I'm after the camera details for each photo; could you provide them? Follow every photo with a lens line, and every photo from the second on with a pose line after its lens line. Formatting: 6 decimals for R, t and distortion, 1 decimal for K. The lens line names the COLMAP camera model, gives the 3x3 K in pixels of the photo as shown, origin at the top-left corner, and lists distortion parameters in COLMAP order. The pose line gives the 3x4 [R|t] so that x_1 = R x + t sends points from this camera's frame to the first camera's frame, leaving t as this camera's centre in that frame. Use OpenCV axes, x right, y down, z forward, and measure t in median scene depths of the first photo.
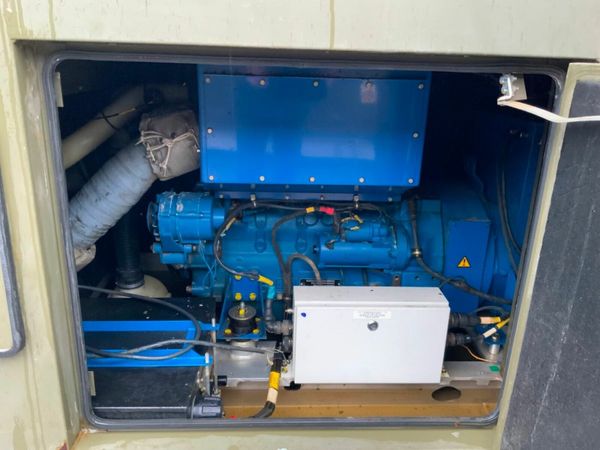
lens RADIAL K [[494.3, 0, 301.0], [0, 494.3, 227.6], [0, 0, 1]] dist [0.104539, -0.212638]
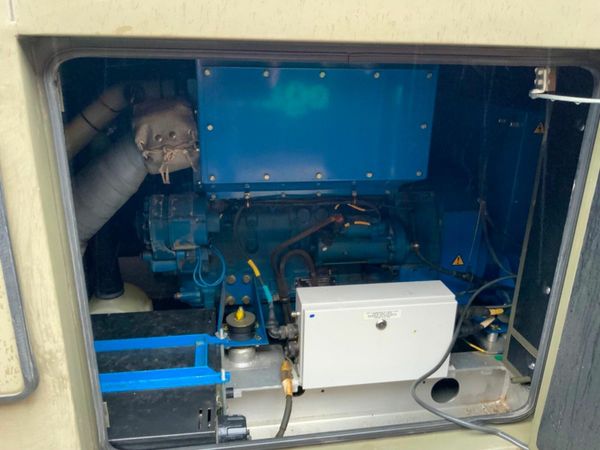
lens RADIAL K [[494.3, 0, 301.0], [0, 494.3, 227.6], [0, 0, 1]] dist [0.104539, -0.212638]
pose [[0.991900, -0.044173, 0.119092, -0.116401], [0.041294, 0.998795, 0.026535, -0.023235], [-0.120120, -0.021403, 0.992529, 0.051965]]
